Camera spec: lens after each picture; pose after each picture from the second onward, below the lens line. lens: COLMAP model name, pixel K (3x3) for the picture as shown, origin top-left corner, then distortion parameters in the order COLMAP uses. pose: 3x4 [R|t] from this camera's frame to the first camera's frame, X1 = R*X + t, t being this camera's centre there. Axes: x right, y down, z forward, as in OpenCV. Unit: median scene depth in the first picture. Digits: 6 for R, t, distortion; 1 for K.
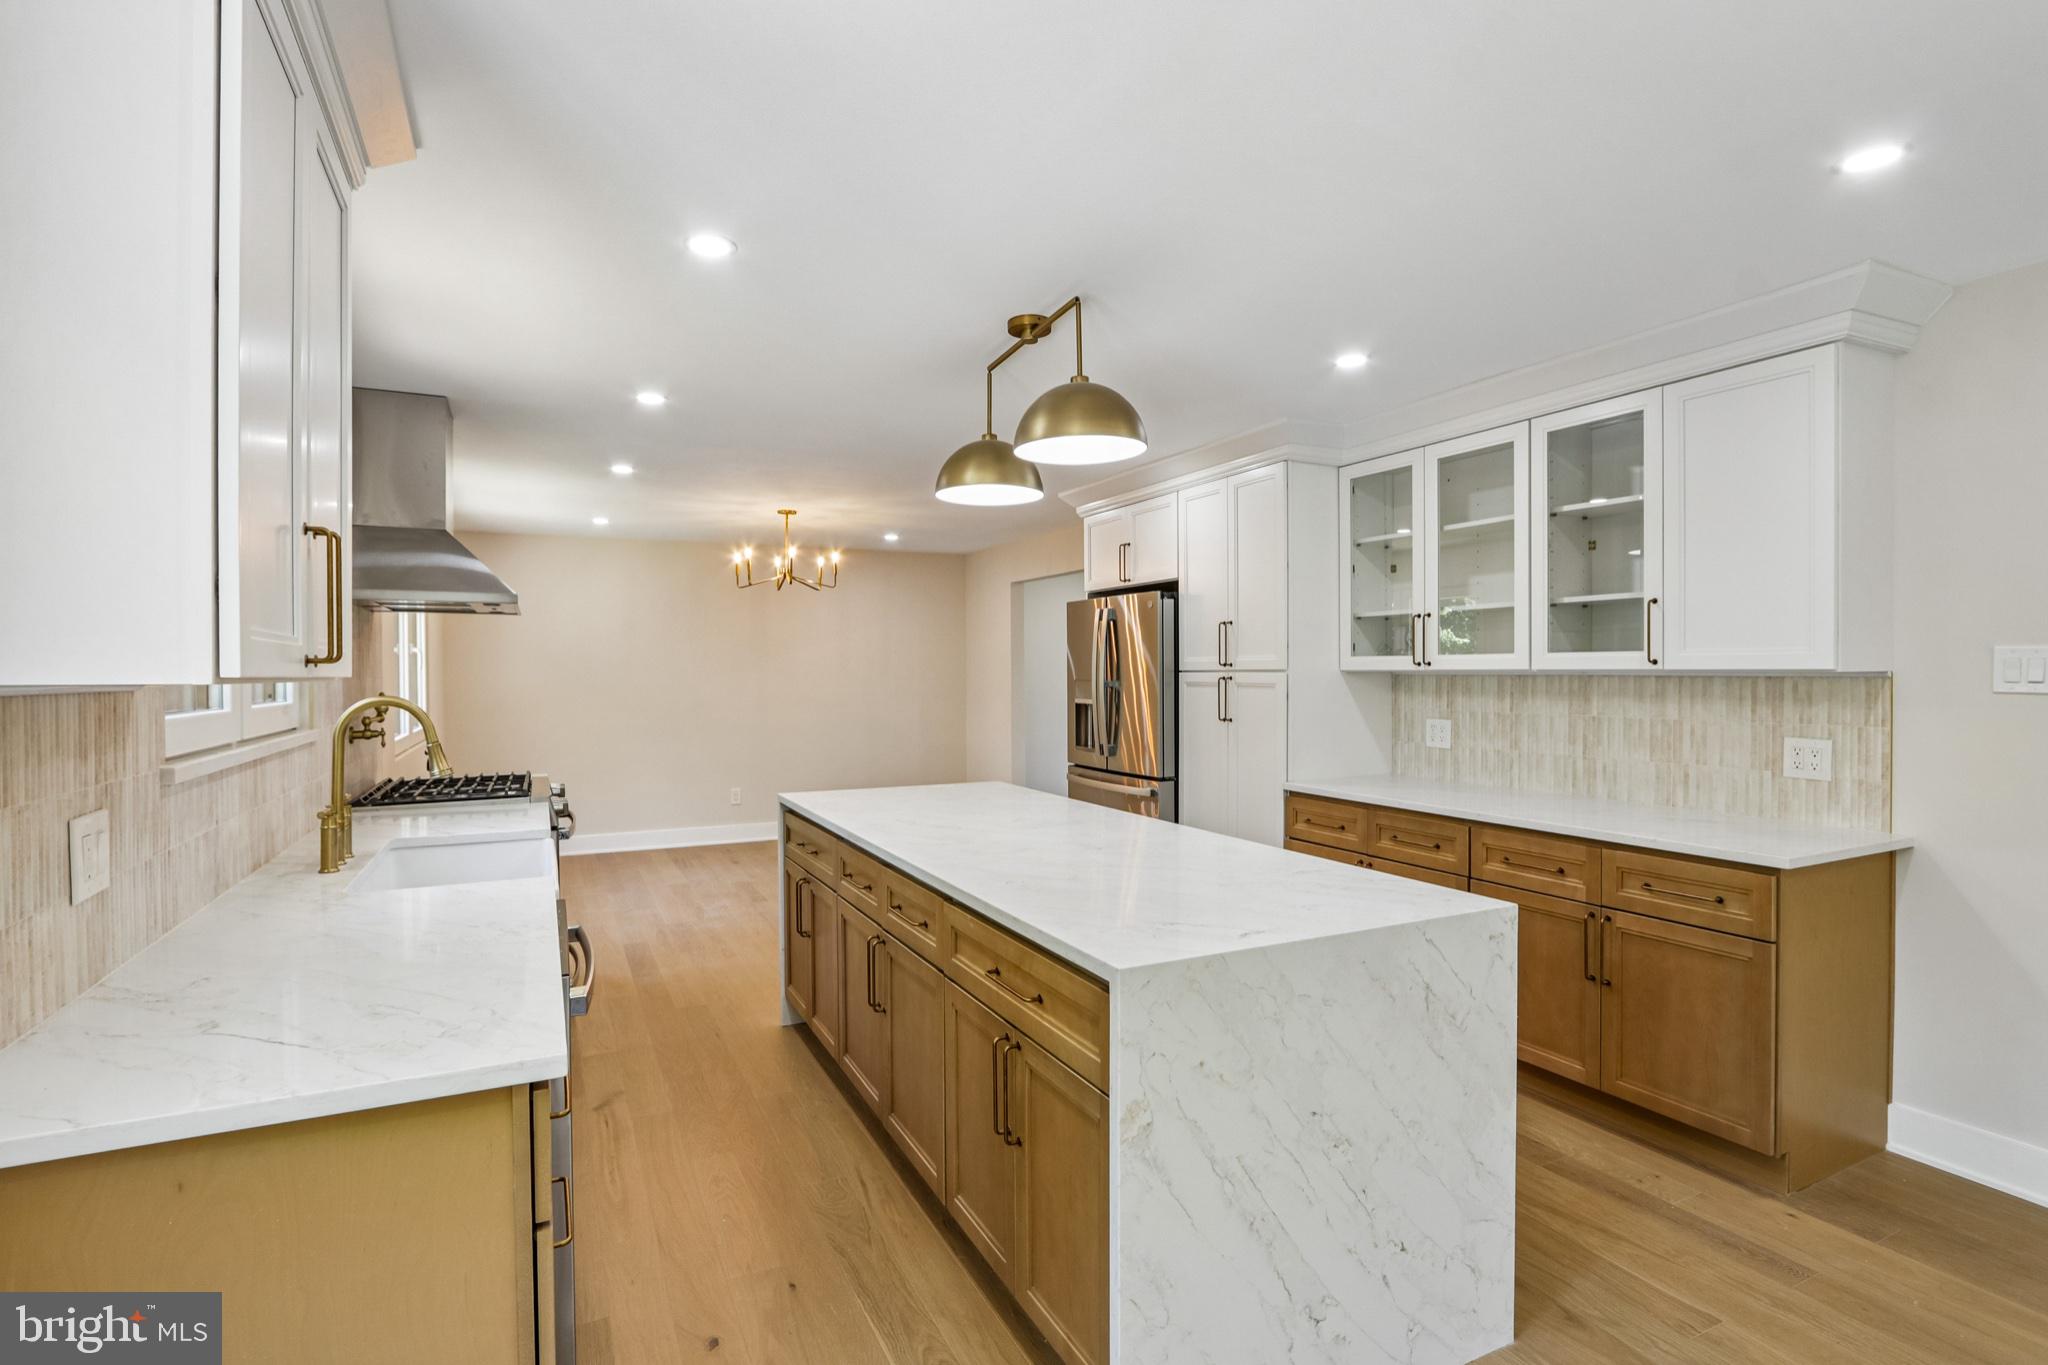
lens RADIAL K [[973.3, 0, 1011.8], [0, 973.3, 680.3], [0, 0, 1]] dist [-0.015223, 0.000819]
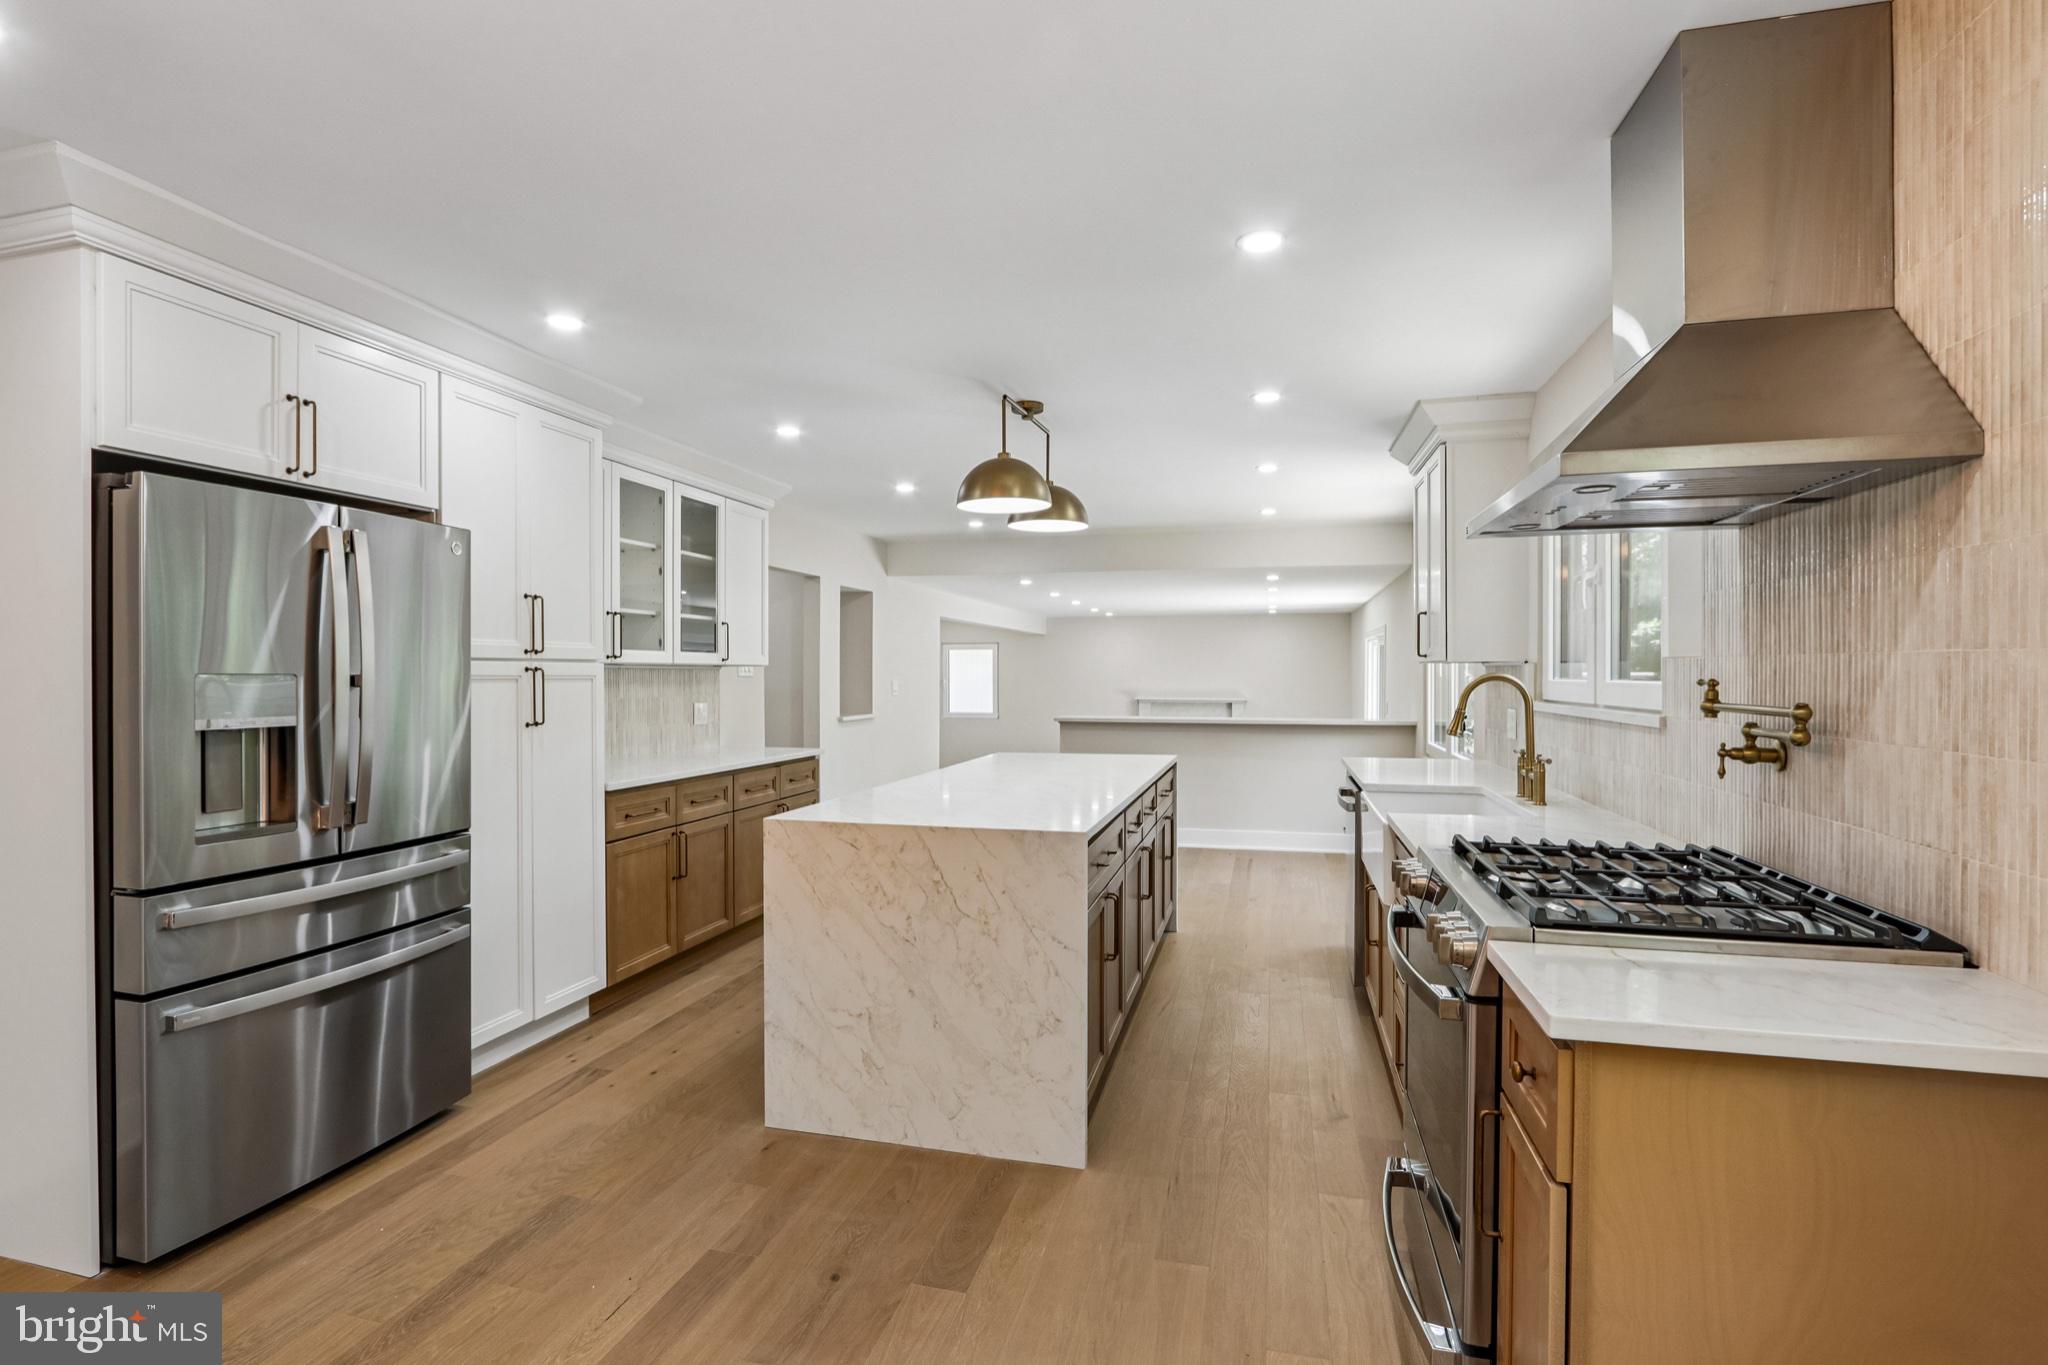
lens RADIAL K [[967.0, 0, 1017.7], [0, 967.0, 681.8], [0, 0, 1]] dist [-0.020072, 0.001274]
pose [[-0.757479, 0.000713, 0.652860, -0.729245], [0.011521, 0.999858, 0.012276, 0.003343], [-0.652758, 0.016821, -0.757379, 1.739614]]
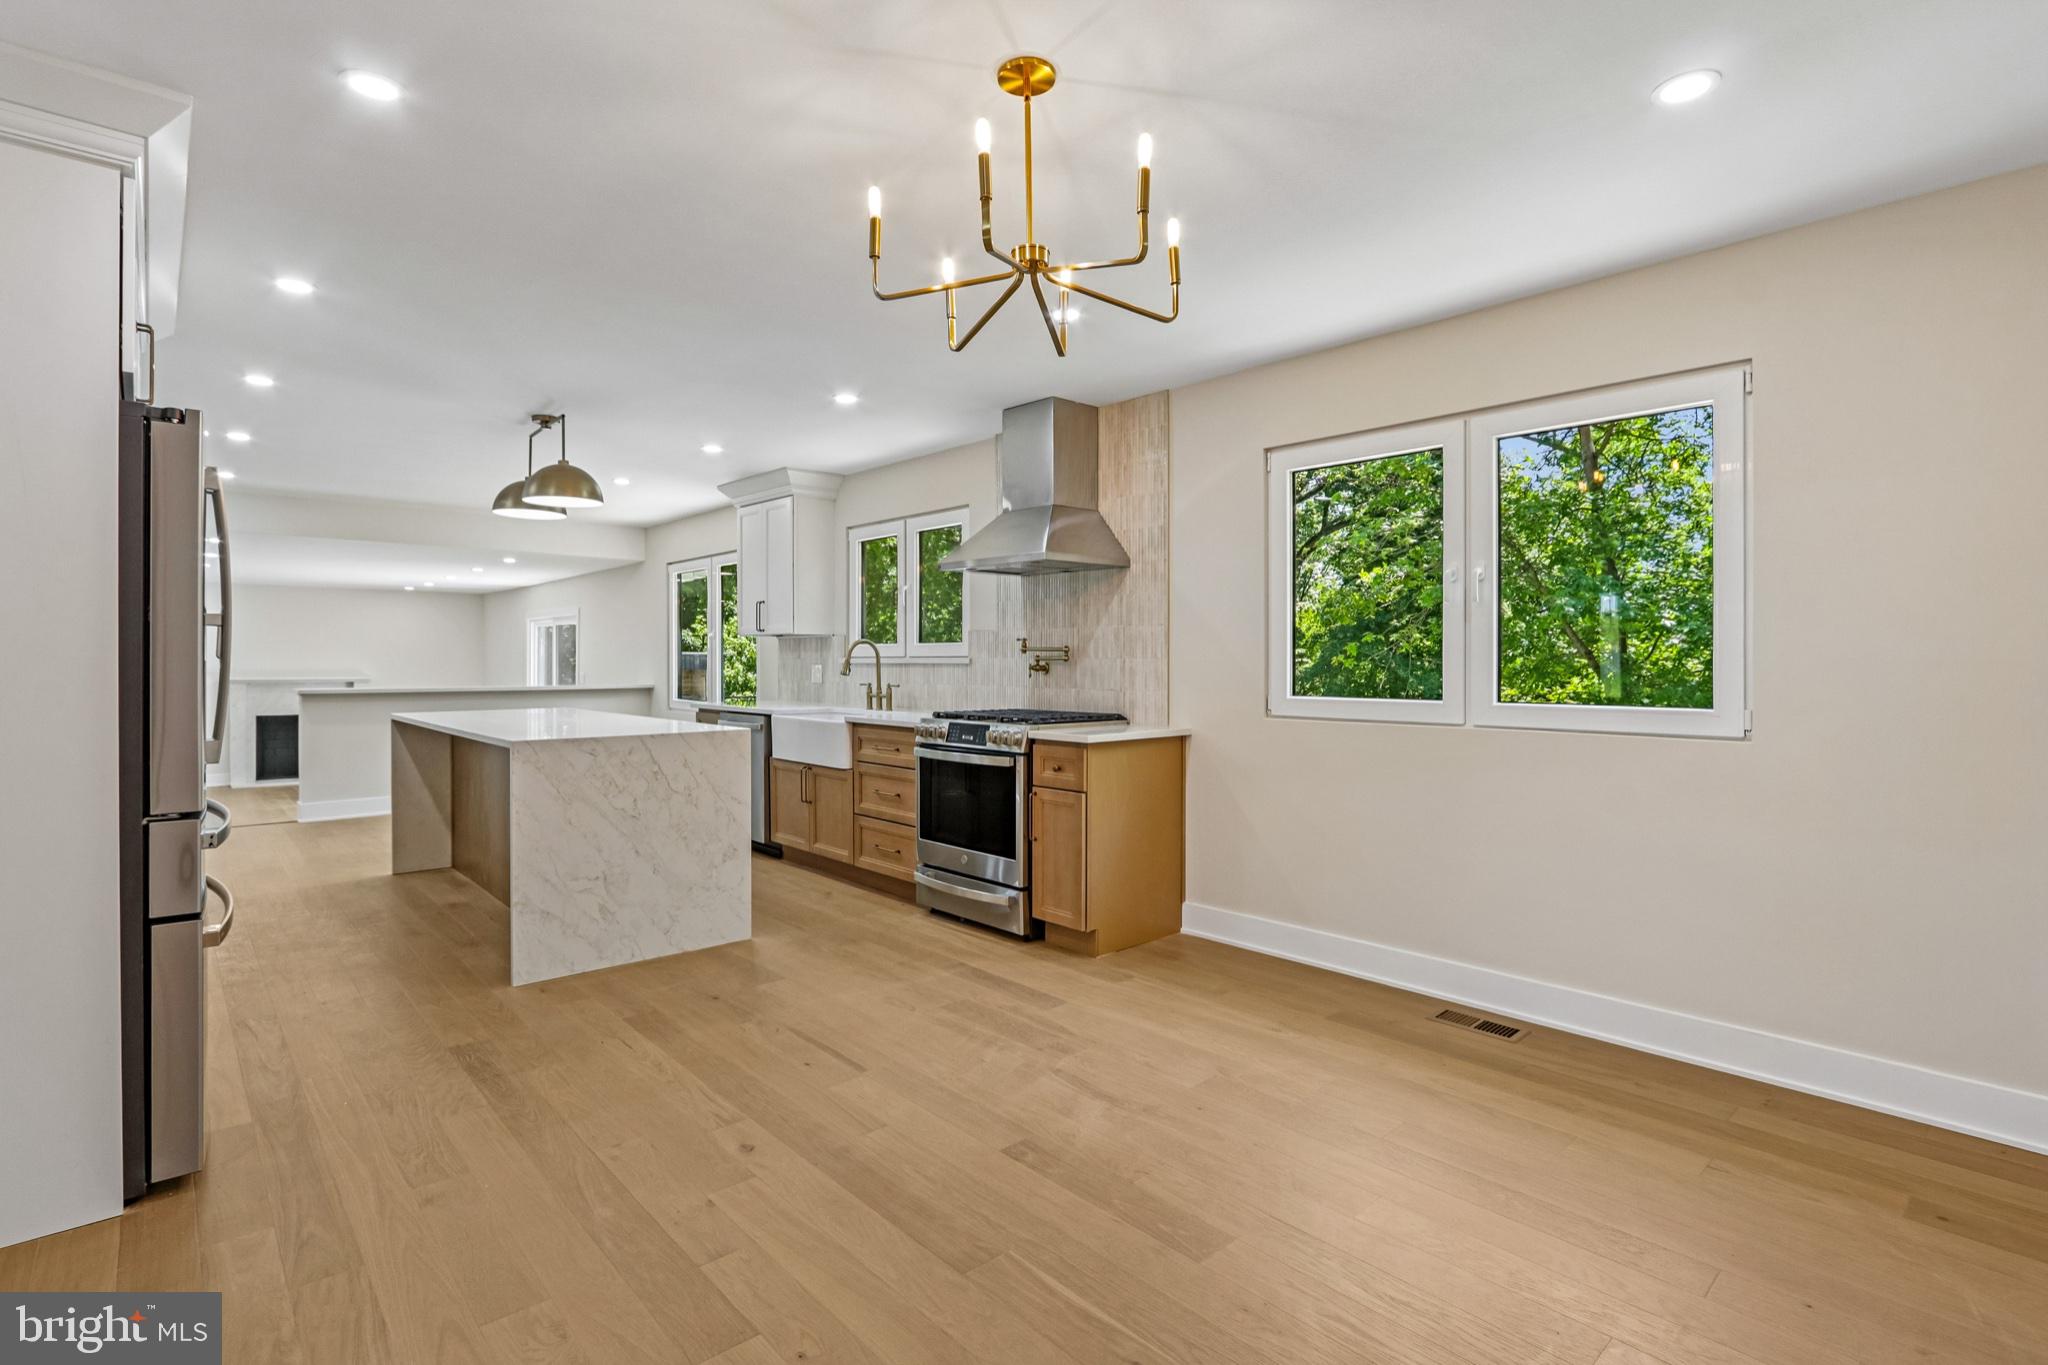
lens RADIAL K [[969.9, 0, 1006.6], [0, 969.9, 663.0], [0, 0, 1]] dist [-0.019207, 0.000238]
pose [[-0.962512, 0.006290, -0.271167, -0.250121], [0.002806, 0.999908, 0.013236, 0.031786], [0.271226, 0.011979, -0.962441, 2.412972]]
